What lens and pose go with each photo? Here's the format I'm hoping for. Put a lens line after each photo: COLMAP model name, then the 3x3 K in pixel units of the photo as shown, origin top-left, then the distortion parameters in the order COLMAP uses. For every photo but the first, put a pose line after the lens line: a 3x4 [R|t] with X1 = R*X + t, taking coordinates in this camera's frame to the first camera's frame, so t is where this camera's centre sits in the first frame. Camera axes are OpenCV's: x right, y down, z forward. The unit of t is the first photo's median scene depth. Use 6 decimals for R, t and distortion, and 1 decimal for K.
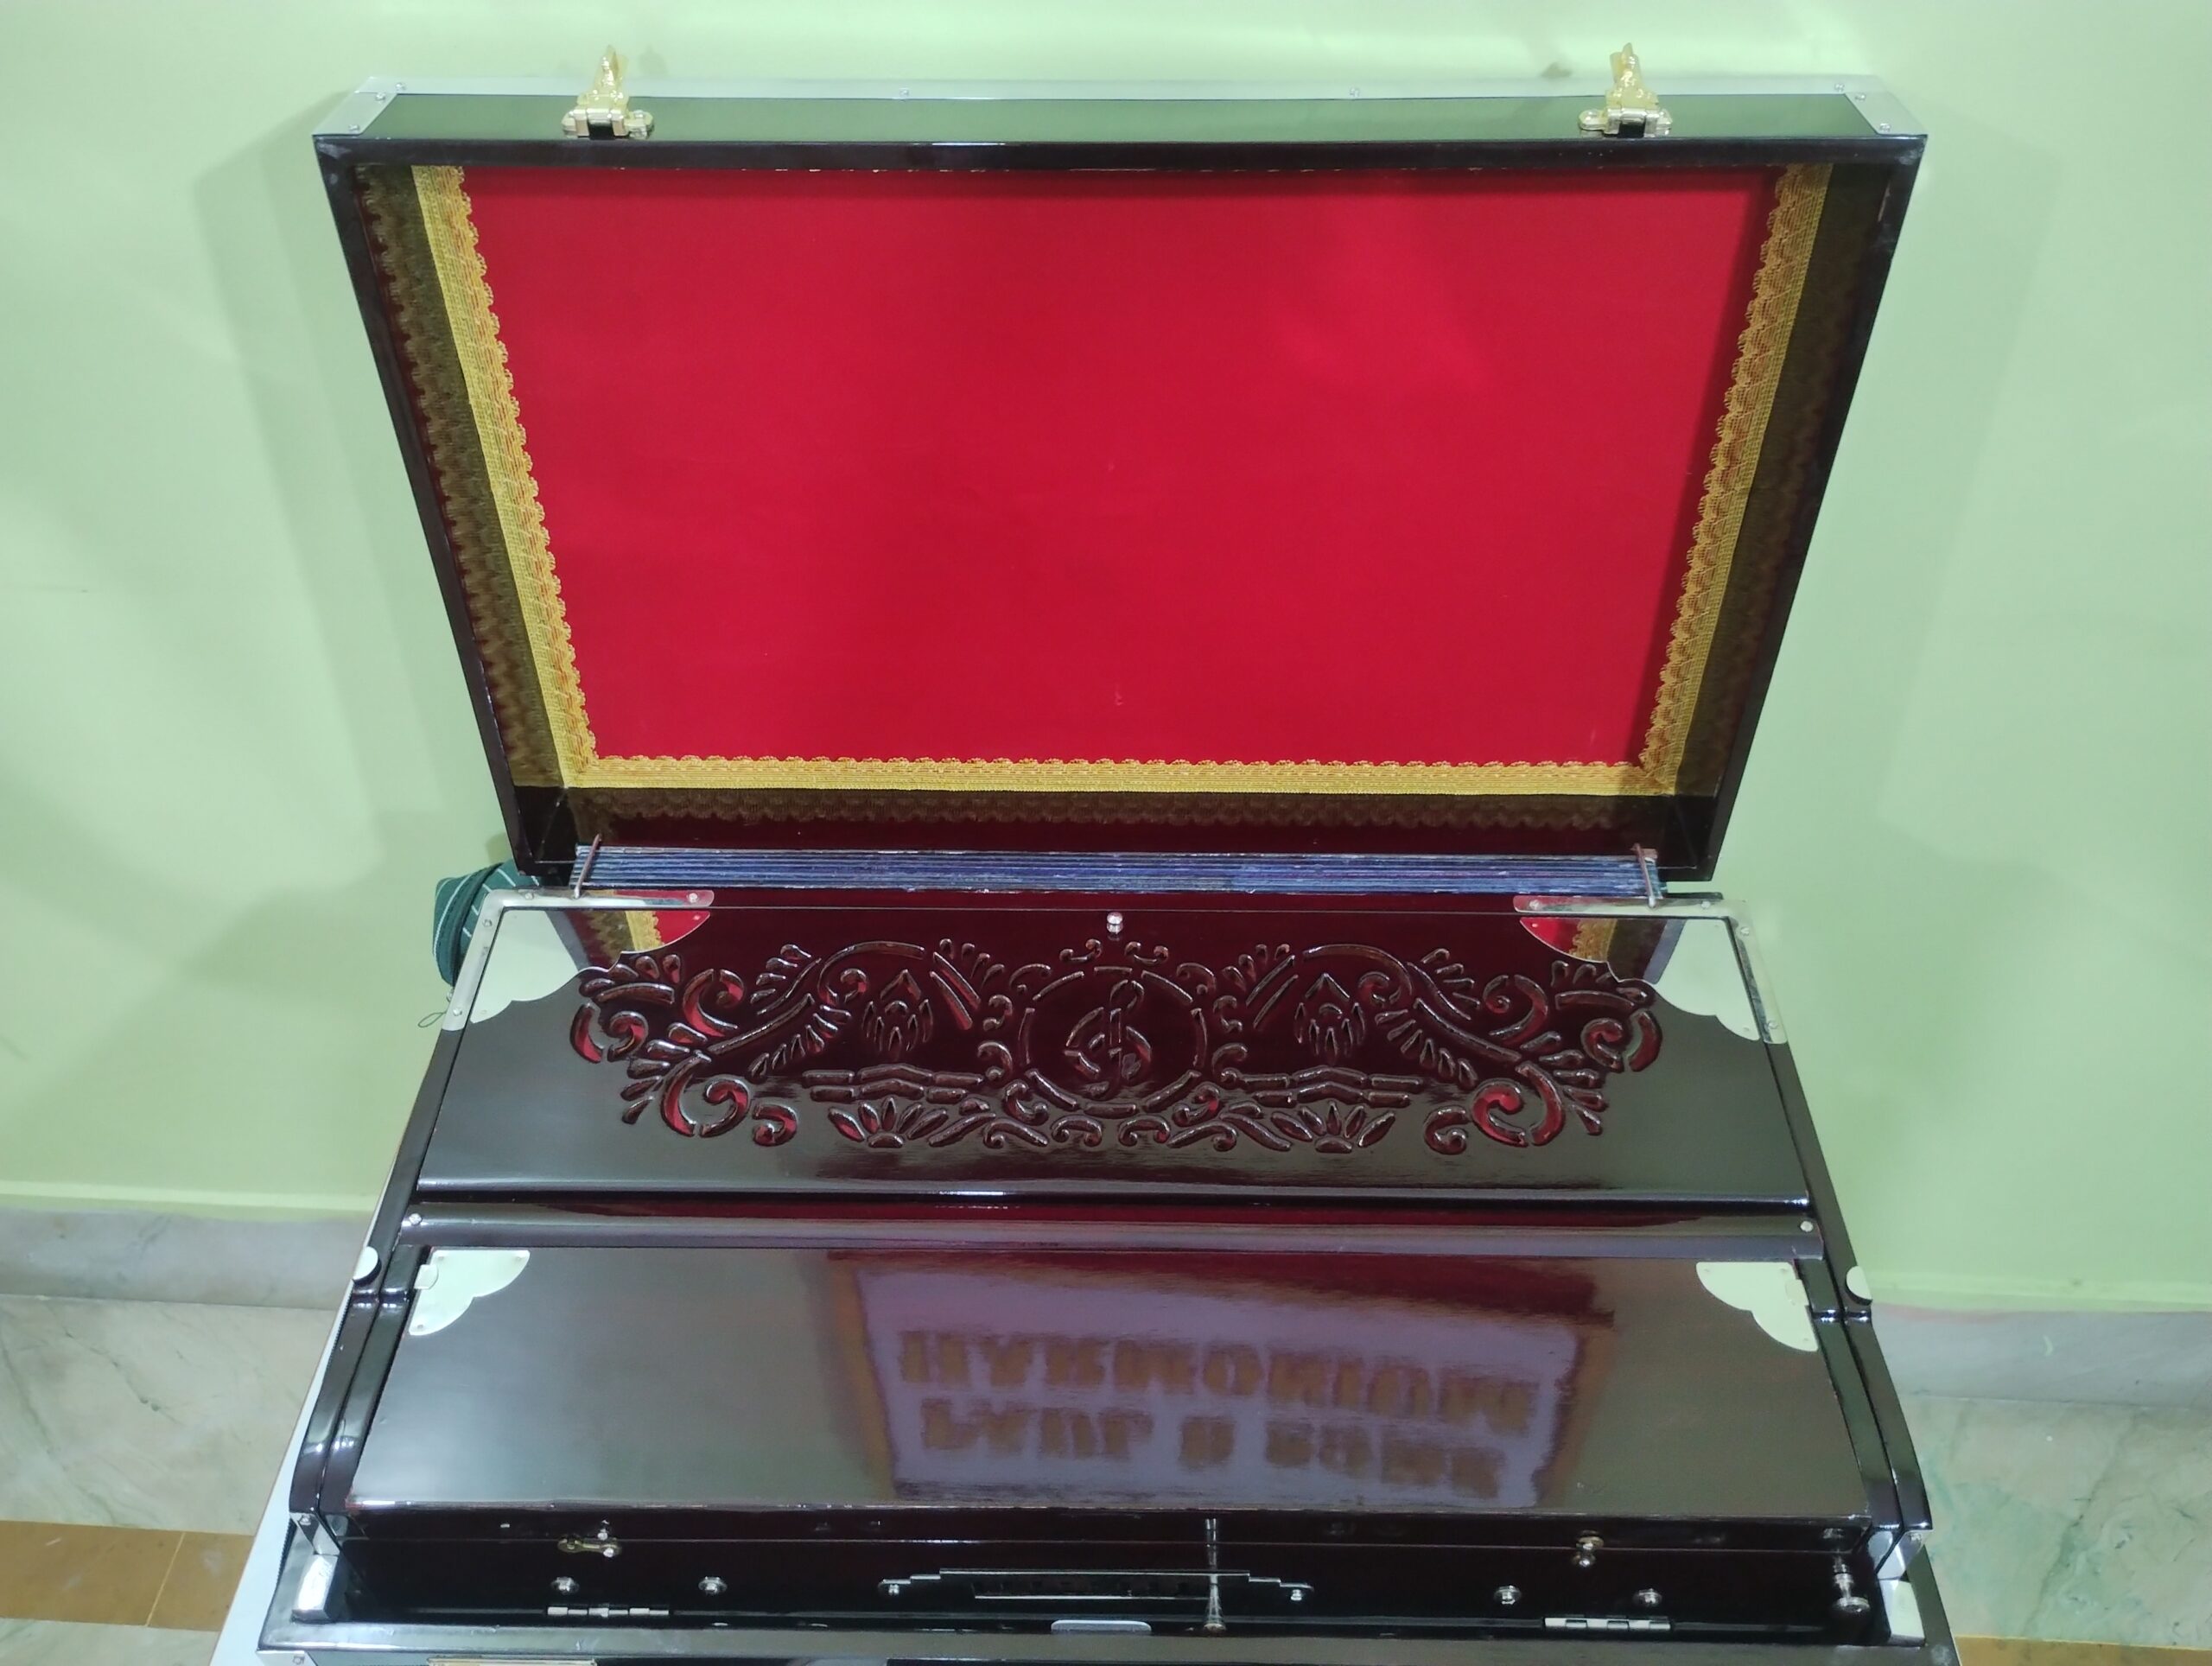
lens RADIAL K [[1850.9, 0, 1091.5], [0, 1850.9, 816.2], [0, 0, 1]] dist [0.066718, -0.093881]
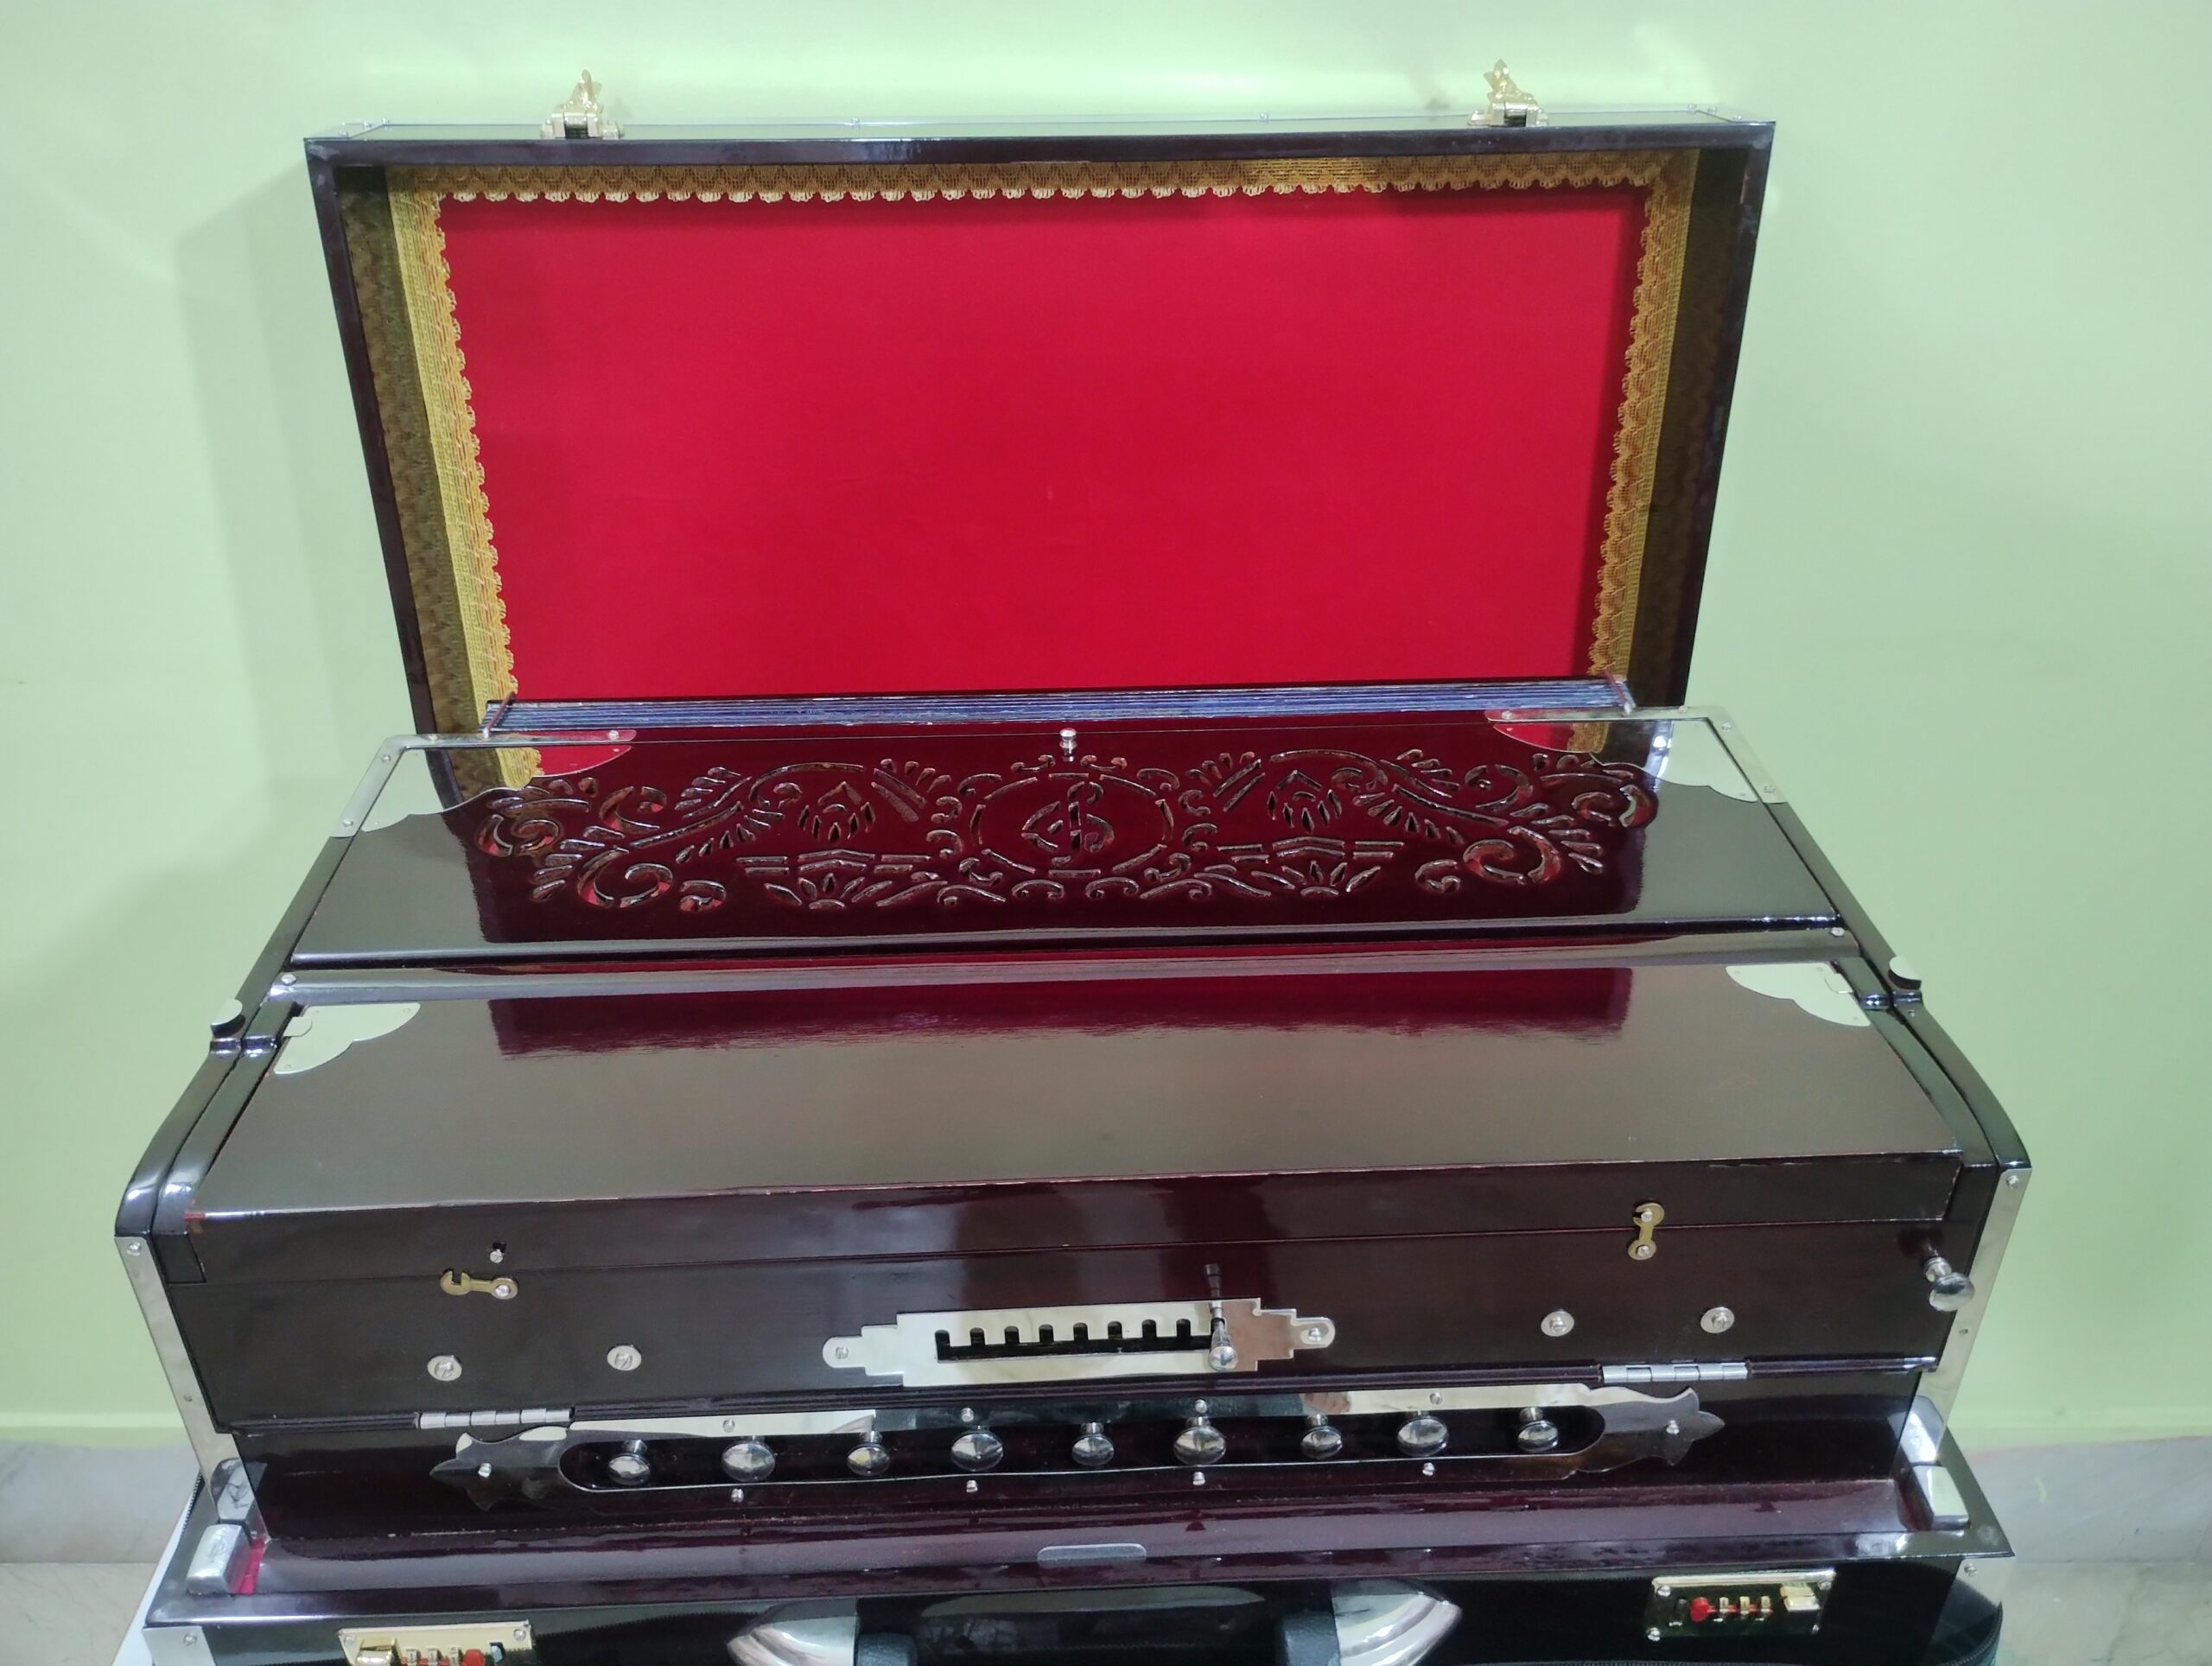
lens RADIAL K [[1850.9, 0, 1091.3], [0, 1850.9, 814.6], [0, 0, 1]] dist [0.066718, -0.093881]
pose [[0.998161, -0.025204, 0.055136, -0.029595], [0.037183, 0.972849, -0.228436, 0.235172], [-0.047882, 0.230066, 0.971996, 0.021184]]
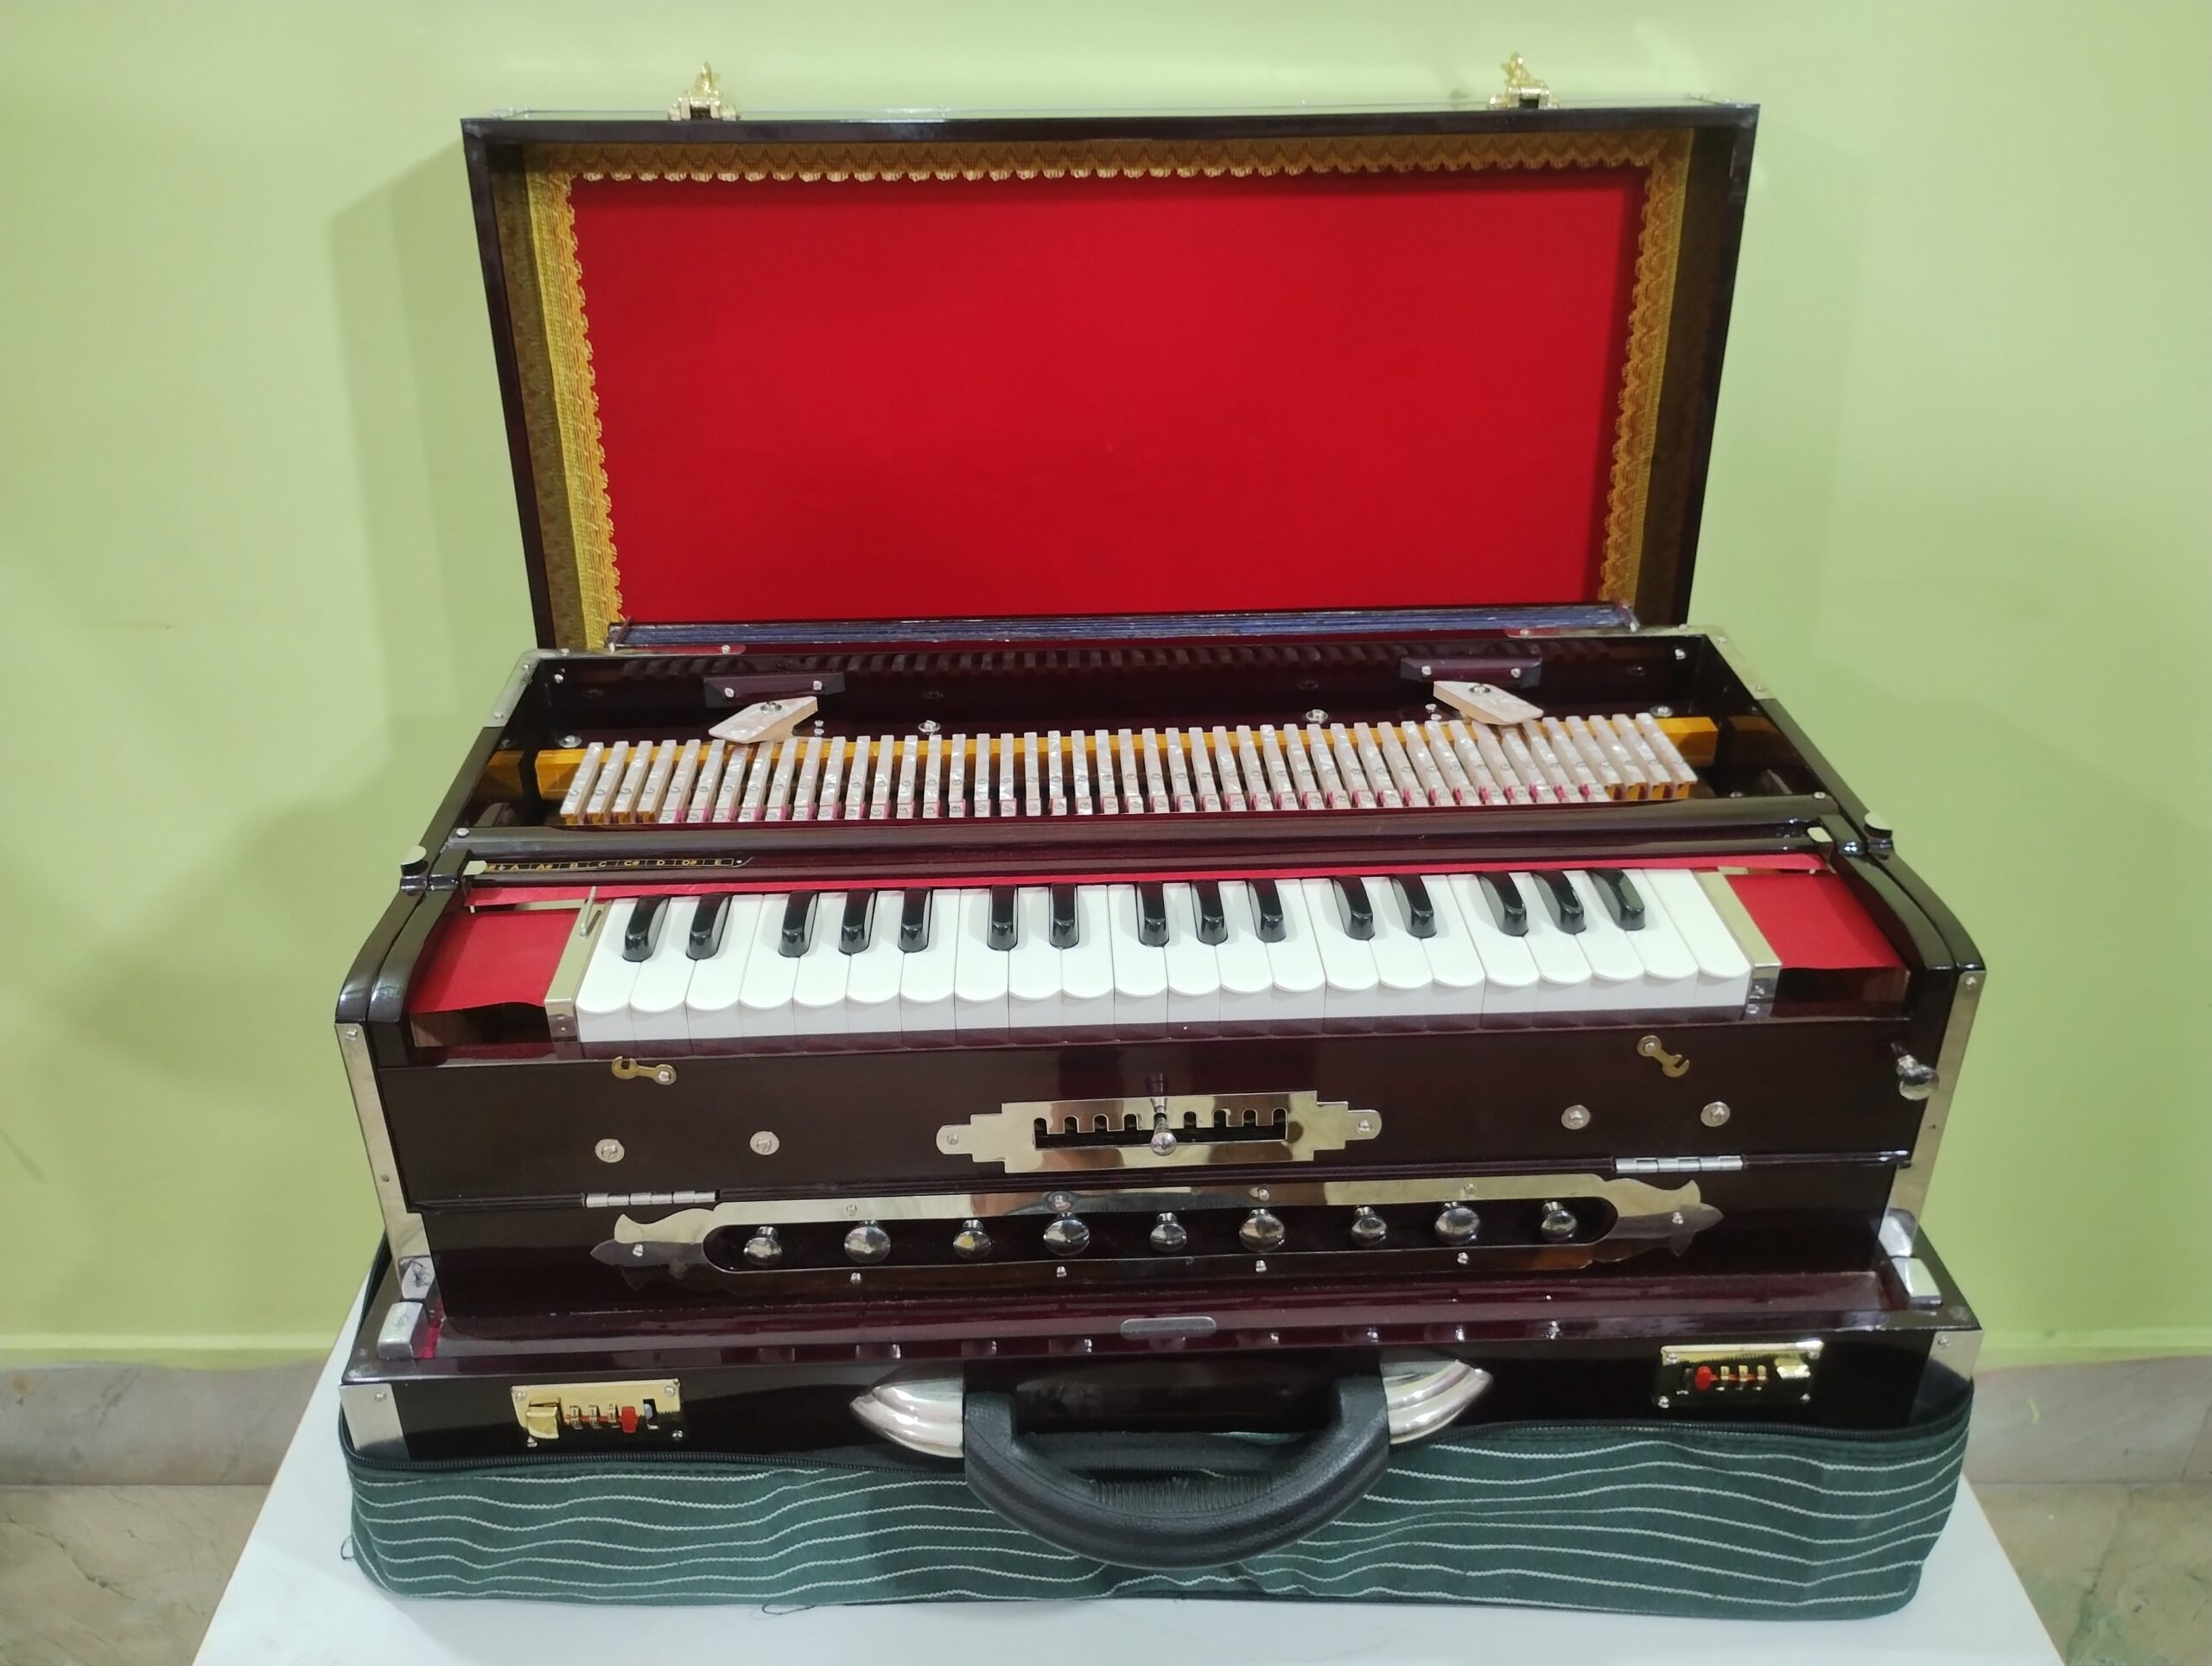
lens RADIAL K [[1850.9, 0, 1094.4], [0, 1850.9, 811.8], [0, 0, 1]] dist [0.066718, -0.093881]
pose [[0.998315, -0.023869, 0.052893, -0.068098], [0.036877, 0.964718, -0.260690, 0.344581], [-0.044804, 0.262201, 0.963973, -0.062287]]
